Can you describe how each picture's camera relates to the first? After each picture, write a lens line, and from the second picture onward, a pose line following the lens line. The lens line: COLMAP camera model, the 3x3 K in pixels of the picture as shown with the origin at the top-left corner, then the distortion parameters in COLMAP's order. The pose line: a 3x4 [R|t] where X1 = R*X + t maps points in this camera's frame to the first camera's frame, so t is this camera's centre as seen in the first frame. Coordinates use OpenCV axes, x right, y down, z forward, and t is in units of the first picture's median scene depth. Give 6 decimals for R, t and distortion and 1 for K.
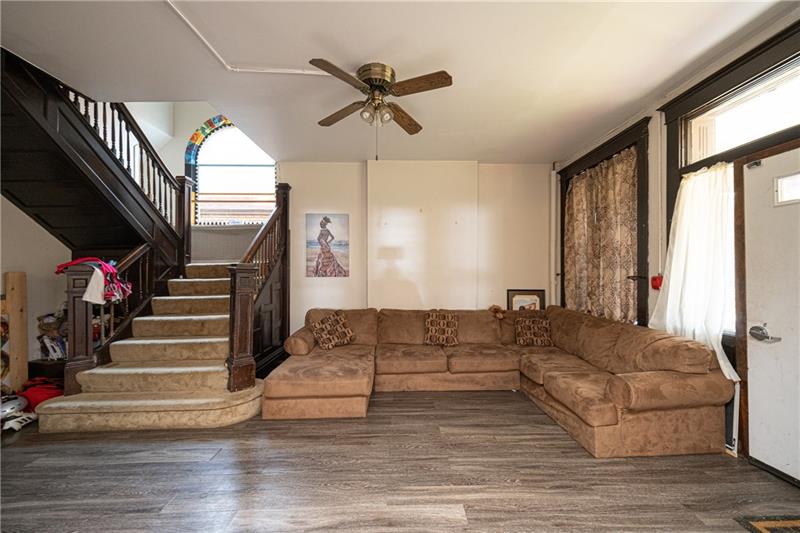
lens RADIAL K [[307.3, 0, 400.3], [0, 307.3, 270.8], [0, 0, 1]] dist [0.000800, 0.000093]
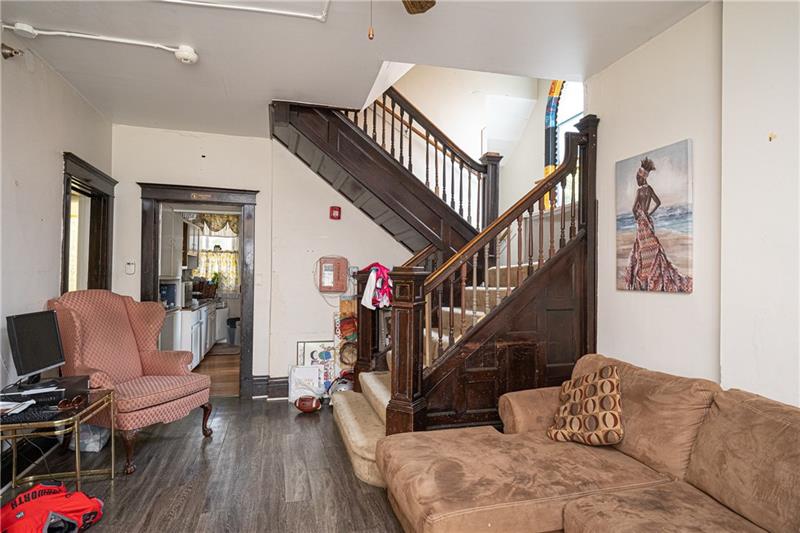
lens RADIAL K [[463.3, 0, 400.7], [0, 463.3, 265.9], [0, 0, 1]] dist [0.009648, 0.000220]
pose [[0.234931, -0.016654, -0.971869, 0.341803], [0.000136, 0.999854, -0.017101, -0.005558], [0.972012, 0.003886, 0.234899, 0.483847]]
